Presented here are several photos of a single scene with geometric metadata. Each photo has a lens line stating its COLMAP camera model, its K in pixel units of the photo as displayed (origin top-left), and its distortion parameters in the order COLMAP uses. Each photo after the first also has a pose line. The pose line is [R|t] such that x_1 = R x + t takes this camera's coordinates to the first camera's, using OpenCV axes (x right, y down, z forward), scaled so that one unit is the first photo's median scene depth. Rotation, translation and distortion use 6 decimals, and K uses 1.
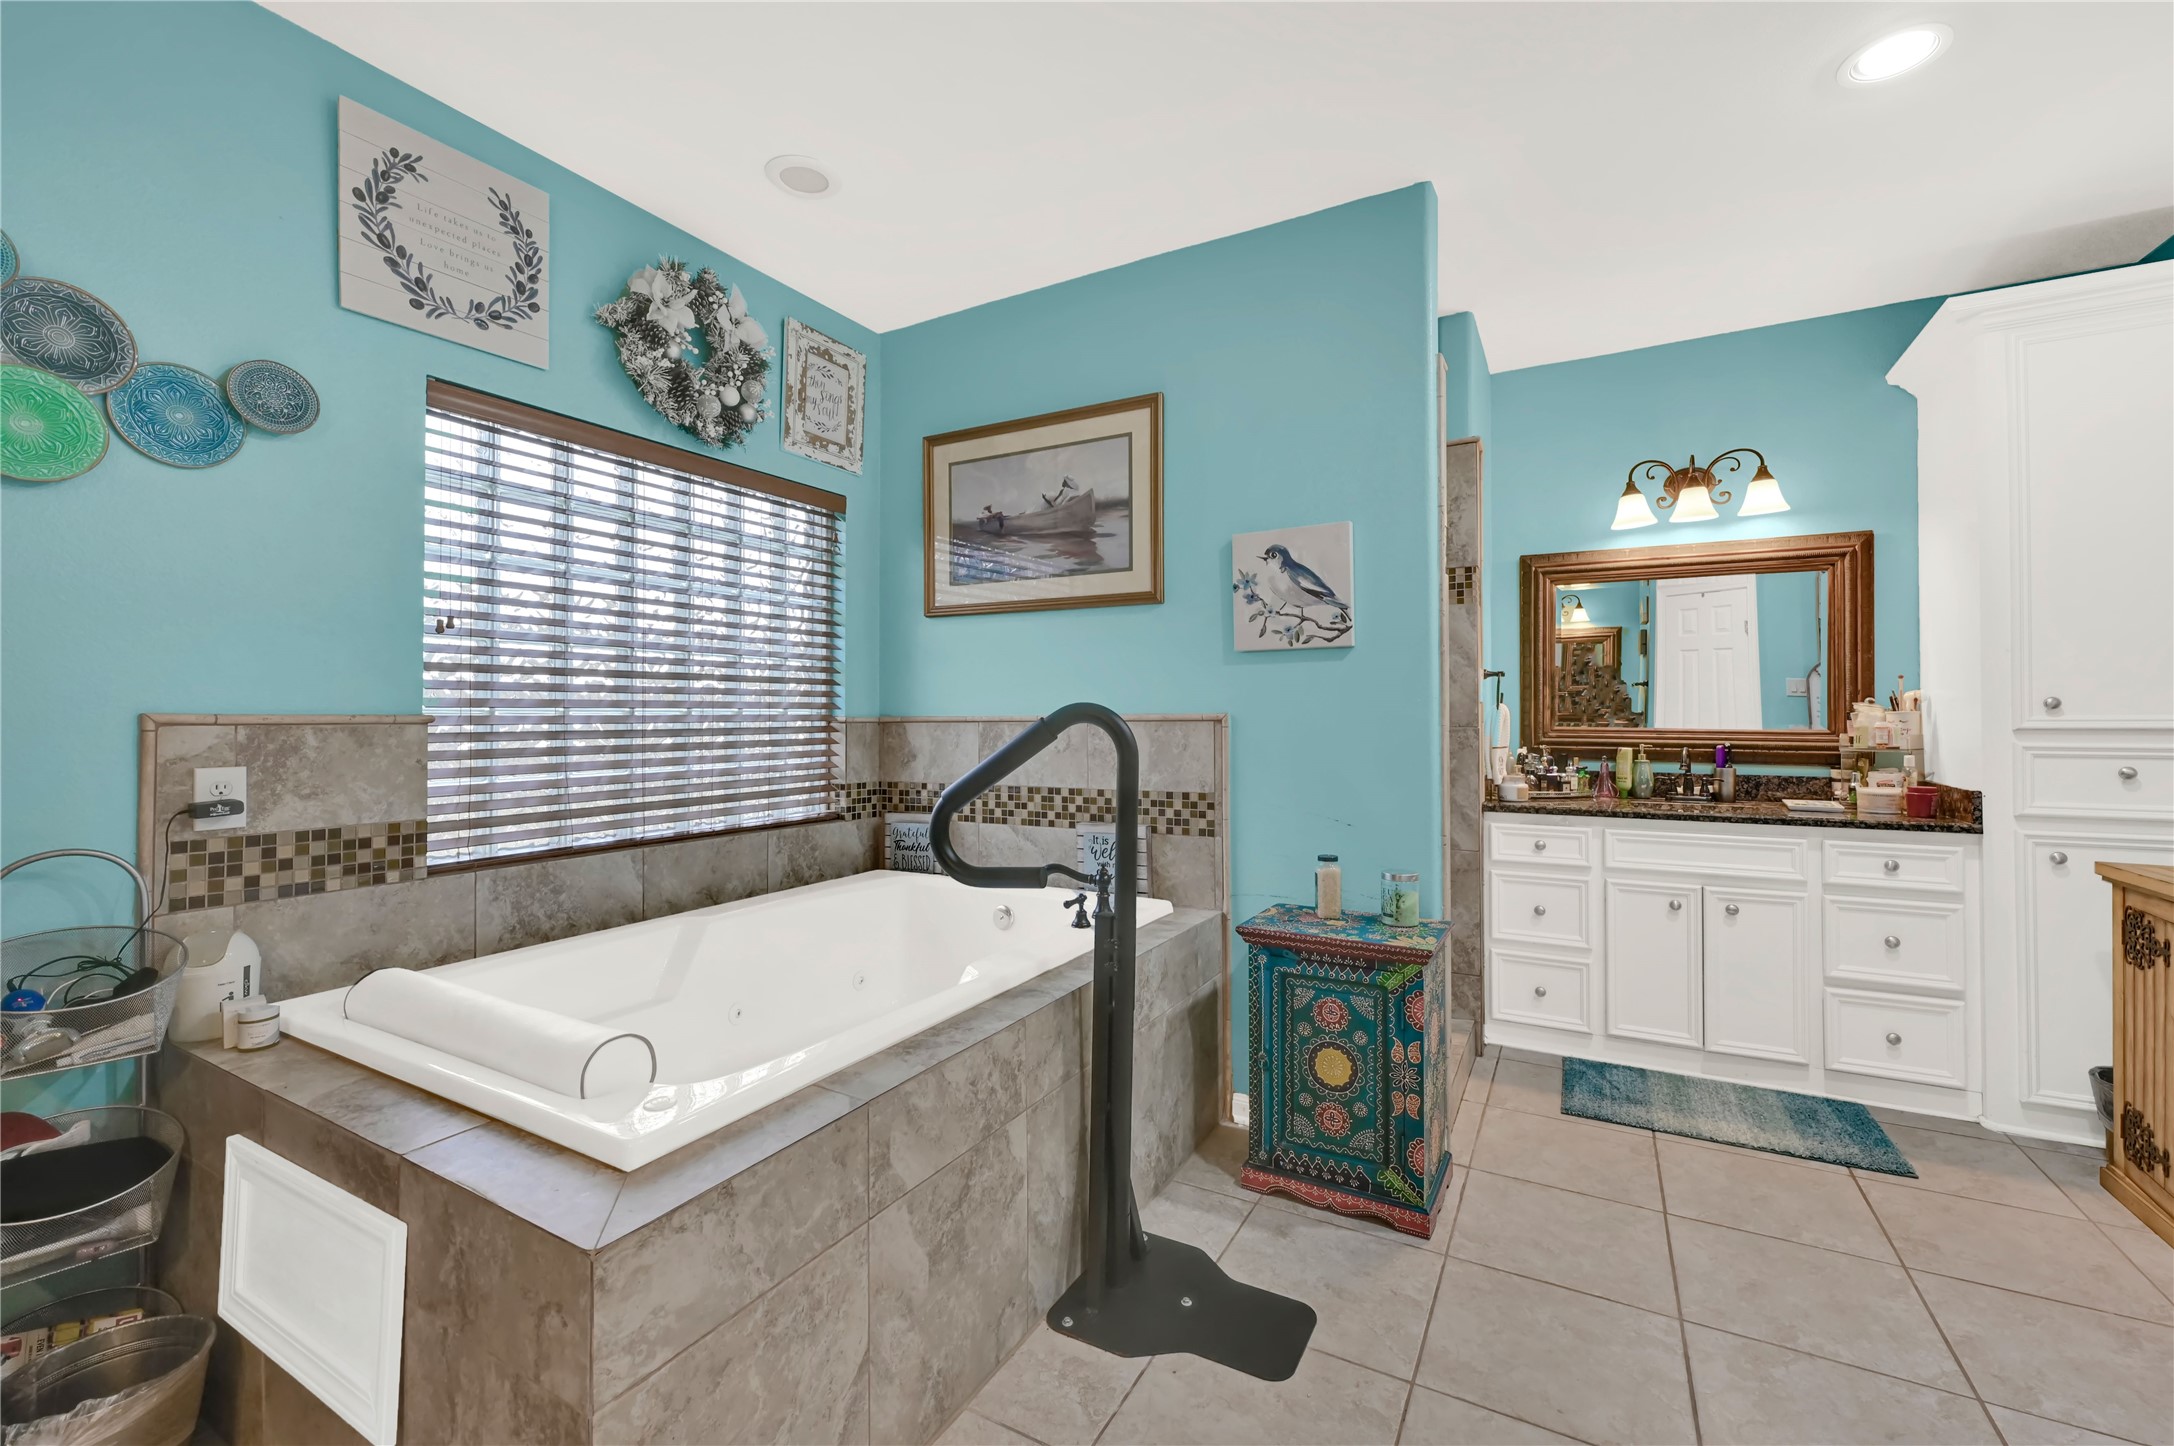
lens RADIAL K [[892.9, 0, 1095.7], [0, 892.9, 708.5], [0, 0, 1]] dist [-0.001688, -0.000082]
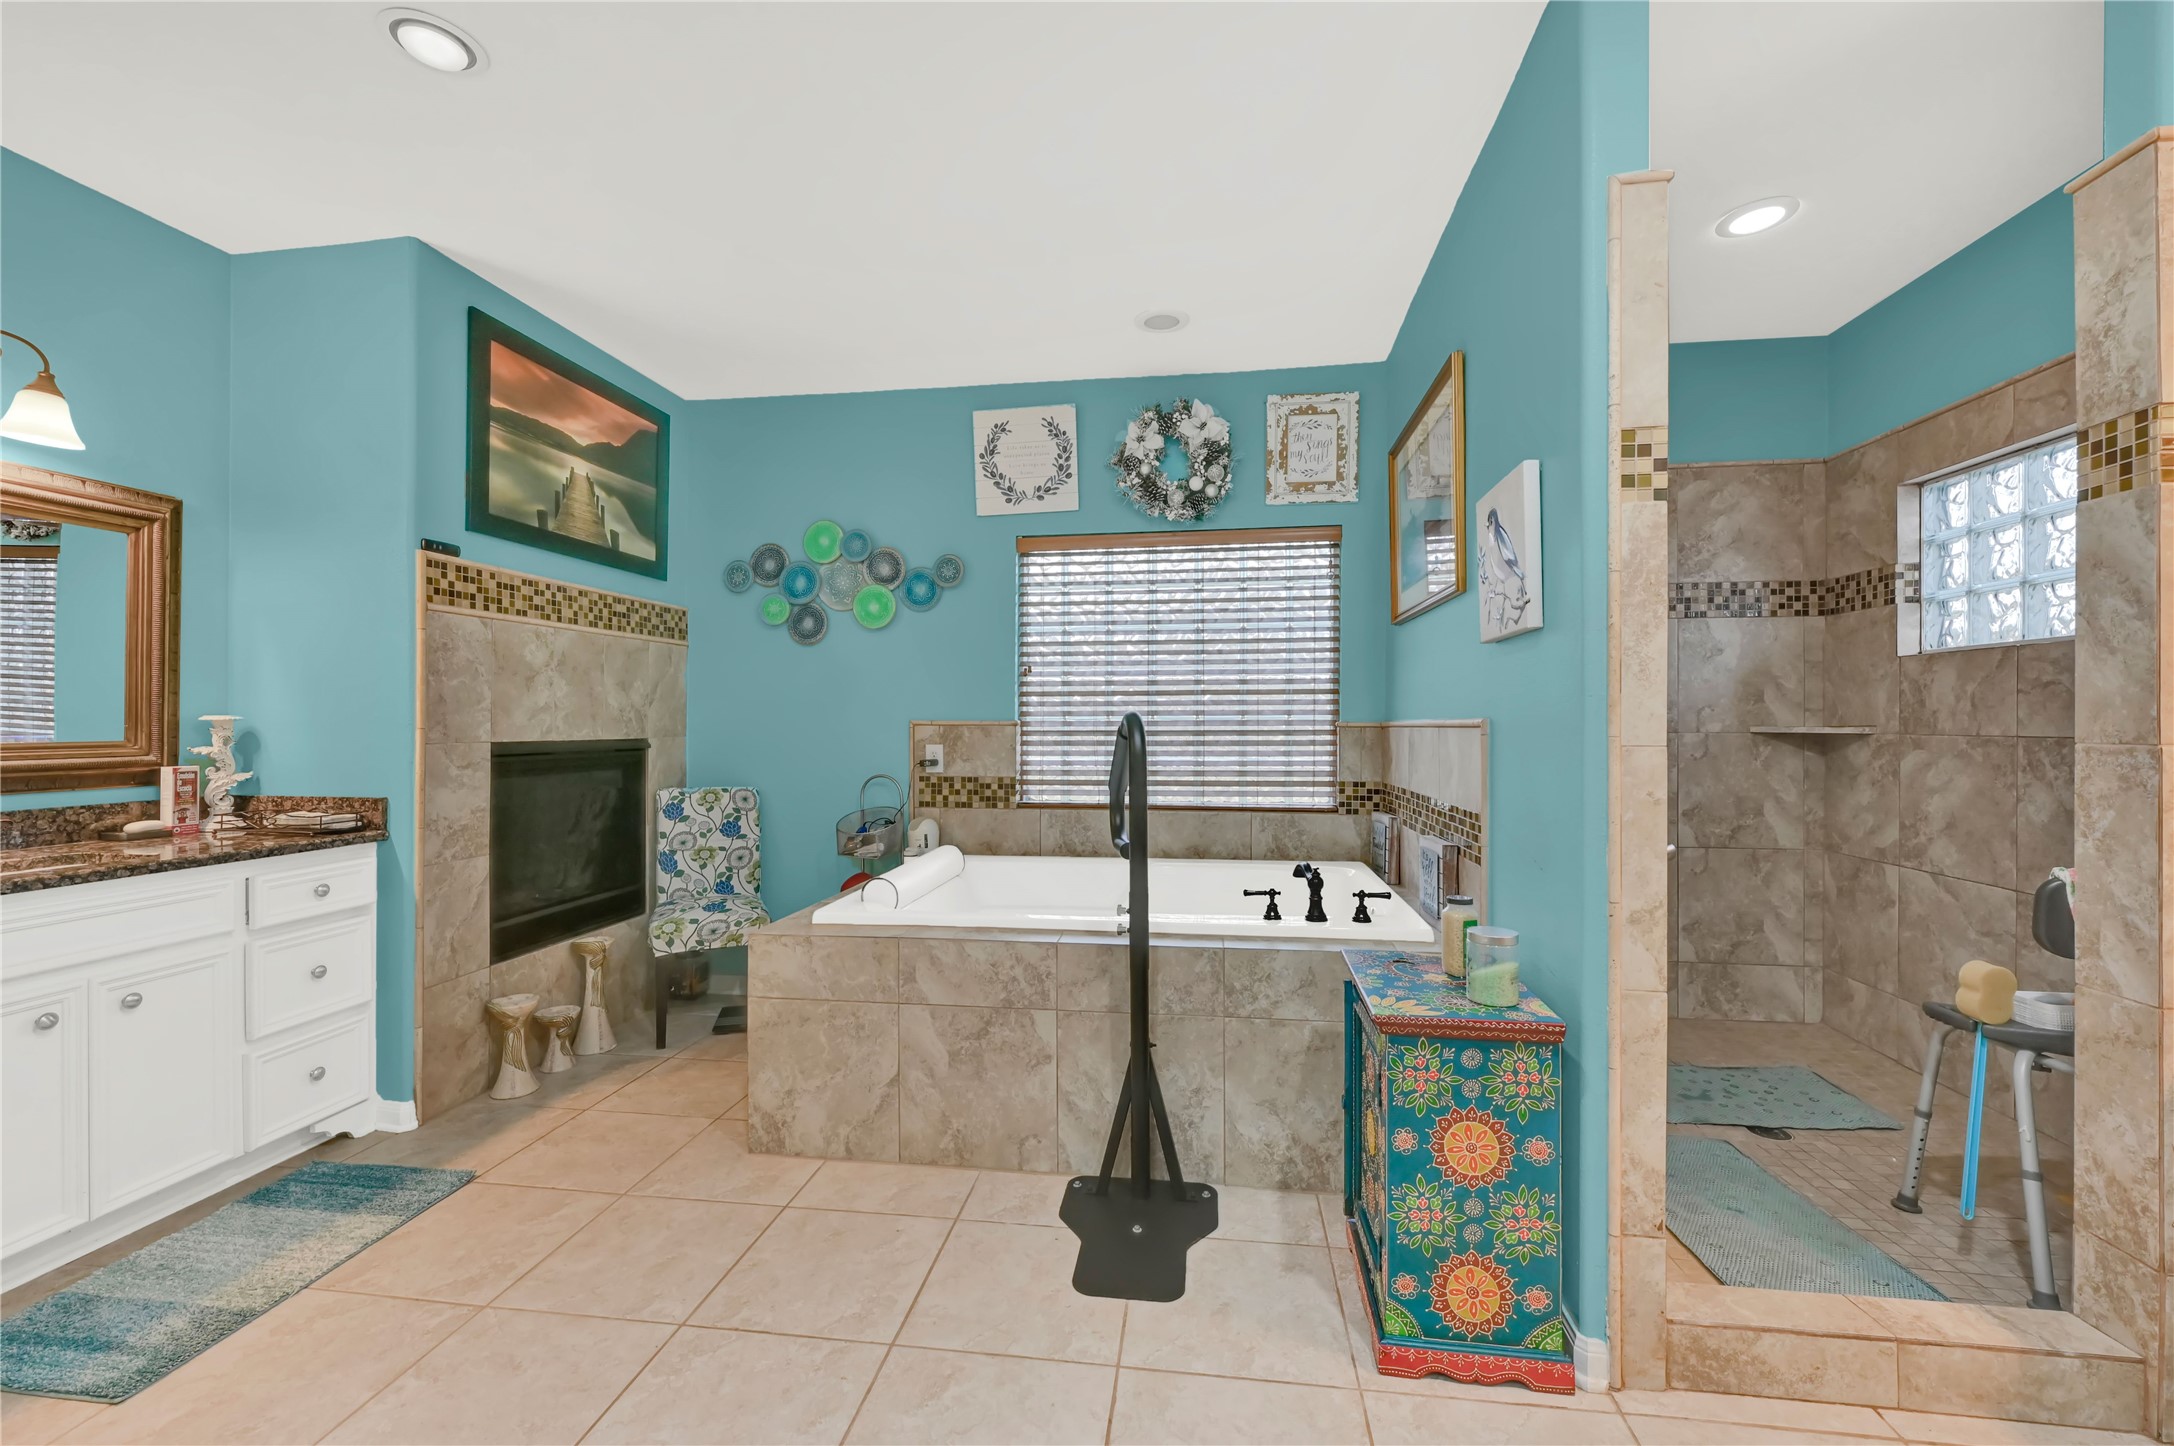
lens RADIAL K [[892.9, 0, 1097.3], [0, 892.9, 722.9], [0, 0, 1]] dist [-0.001688, -0.000082]
pose [[0.365824, 0.002697, -0.930680, 1.069713], [0.008195, 0.999948, 0.006119, 0.001902], [0.930648, -0.009865, 0.365783, 0.495481]]
